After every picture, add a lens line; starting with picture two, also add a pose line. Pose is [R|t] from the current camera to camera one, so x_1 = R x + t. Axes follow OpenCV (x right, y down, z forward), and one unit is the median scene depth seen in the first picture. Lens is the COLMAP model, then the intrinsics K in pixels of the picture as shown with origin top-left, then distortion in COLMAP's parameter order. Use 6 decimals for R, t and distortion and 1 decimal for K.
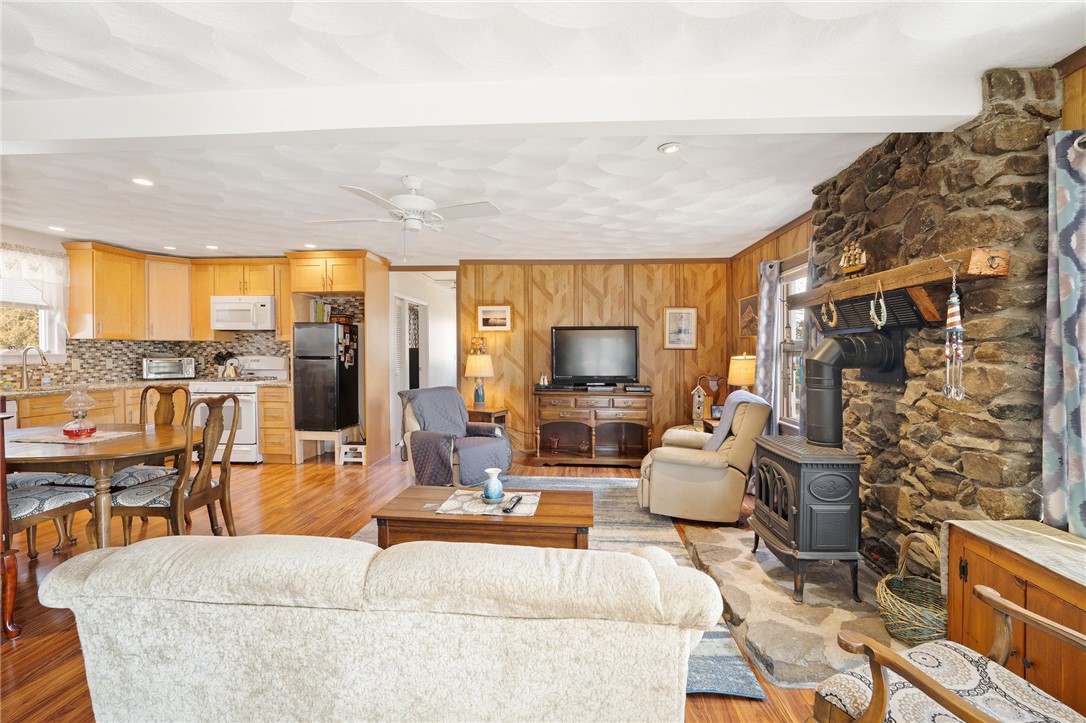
lens RADIAL K [[444.5, 0, 543.9], [0, 444.5, 347.7], [0, 0, 1]] dist [-0.077838, 0.000012]
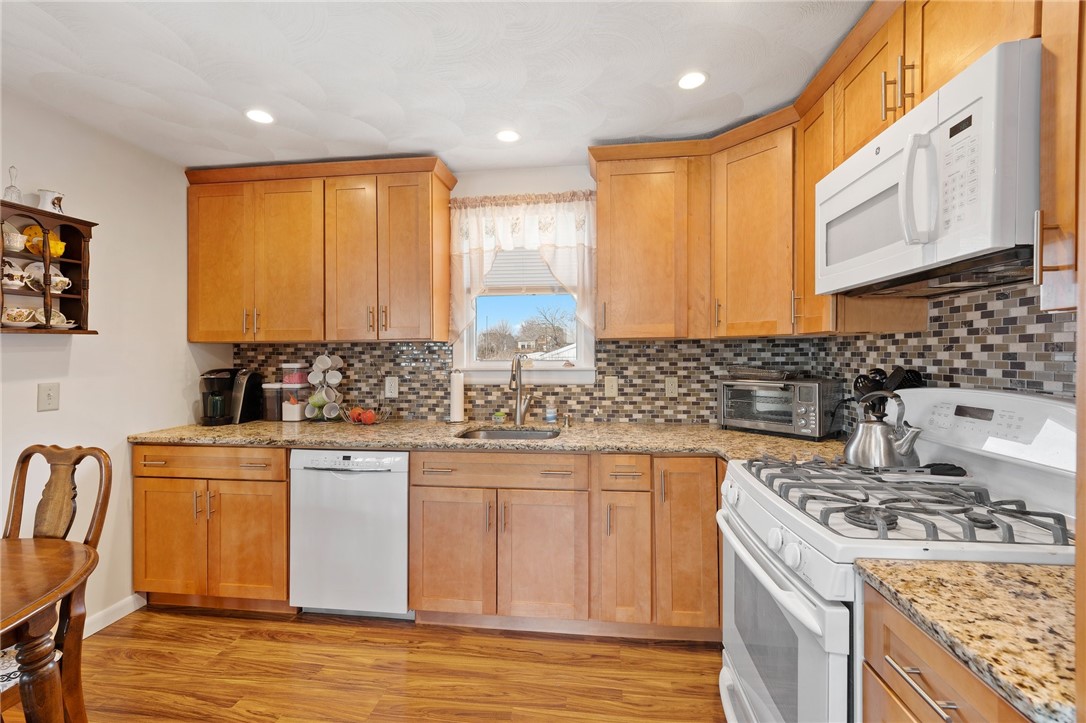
lens RADIAL K [[493.4, 0, 515.4], [0, 493.4, 361.6], [0, 0, 1]] dist [-0.000420, -0.000079]
pose [[-0.078884, 0.012538, -0.996805, -0.435381], [0.017678, 0.999781, 0.011176, -0.003262], [0.996727, -0.016740, -0.079088, 0.845094]]
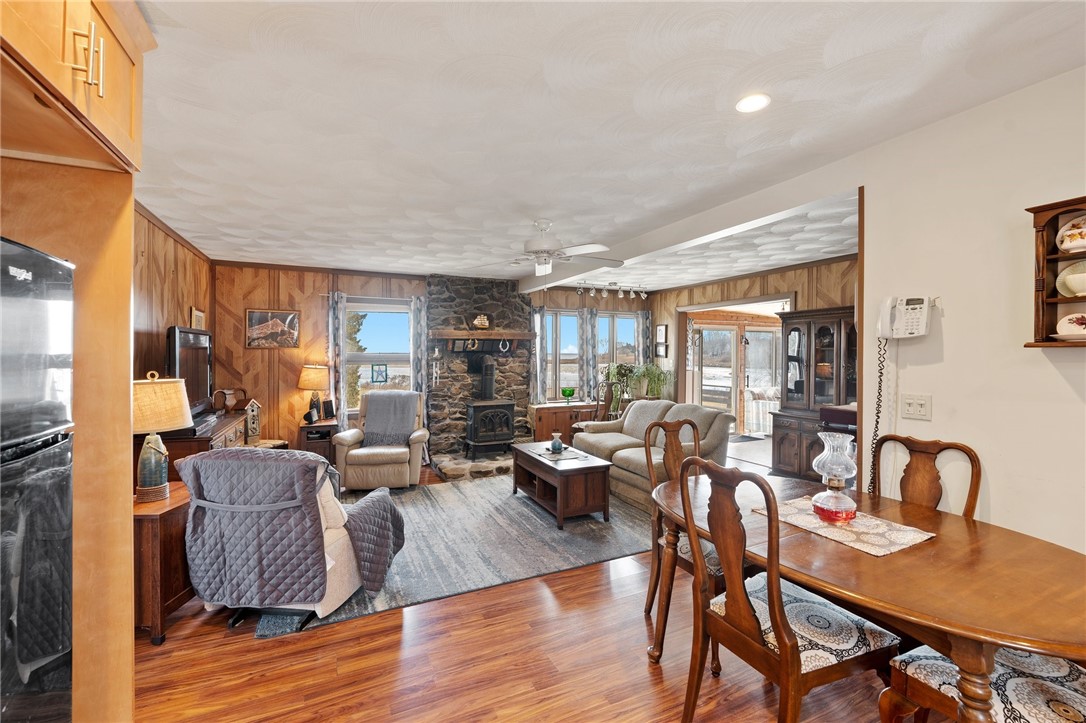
lens RADIAL K [[447.5, 0, 546.9], [0, 447.5, 351.1], [0, 0, 1]] dist [0.001093, 0.000055]
pose [[-0.502099, -0.004884, 0.864796, -0.741421], [-0.012442, 0.999921, -0.001577, -0.020961], [-0.864721, -0.011552, -0.502120, 0.876998]]
